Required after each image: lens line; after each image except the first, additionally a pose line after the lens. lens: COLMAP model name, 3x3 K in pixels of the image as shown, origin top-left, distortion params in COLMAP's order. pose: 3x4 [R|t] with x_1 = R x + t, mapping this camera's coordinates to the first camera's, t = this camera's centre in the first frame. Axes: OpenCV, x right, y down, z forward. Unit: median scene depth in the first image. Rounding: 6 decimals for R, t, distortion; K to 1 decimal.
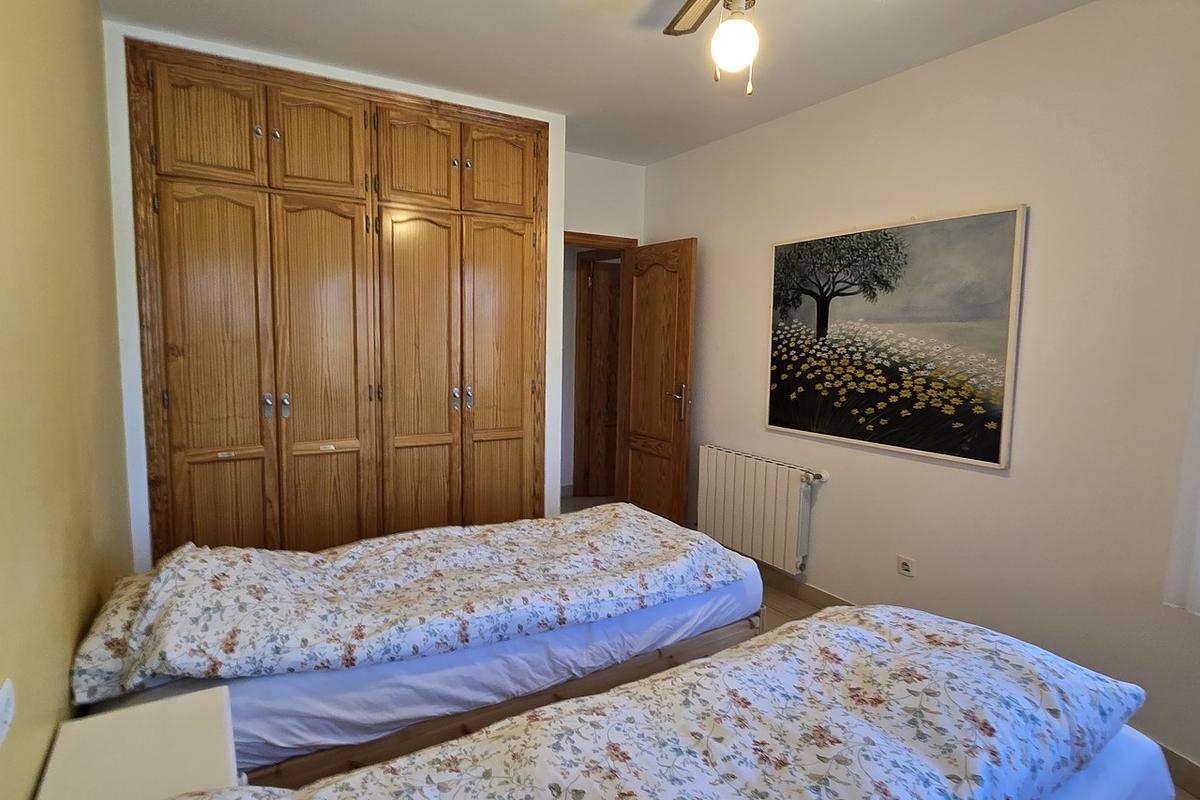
lens RADIAL K [[700.3, 0, 607.7], [0, 700.3, 400.1], [0, 0, 1]] dist [0.000998, -0.003854]
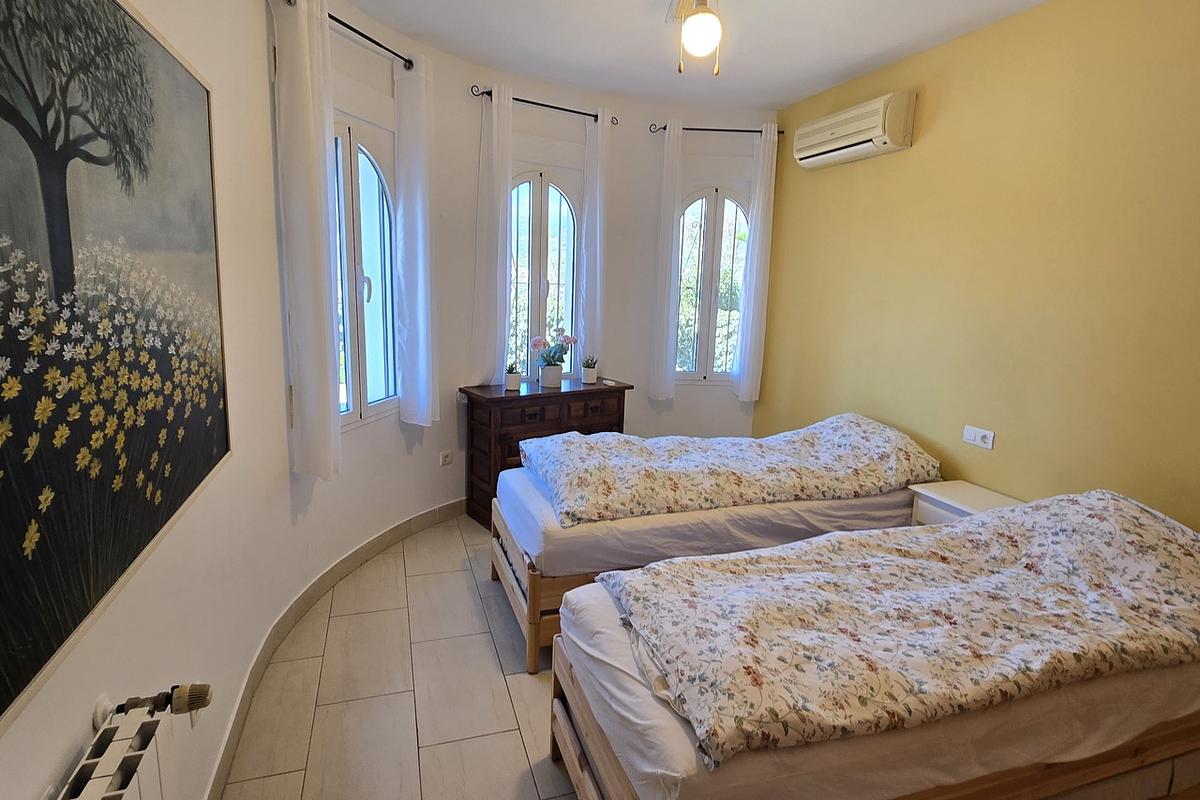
lens RADIAL K [[700.3, 0, 607.7], [0, 700.3, 400.1], [0, 0, 1]] dist [0.000998, -0.003854]
pose [[-0.971796, -0.081654, 0.221234, 0.017618], [-0.018557, 0.961710, 0.273440, -0.131414], [-0.235091, 0.261622, -0.936102, 1.238547]]
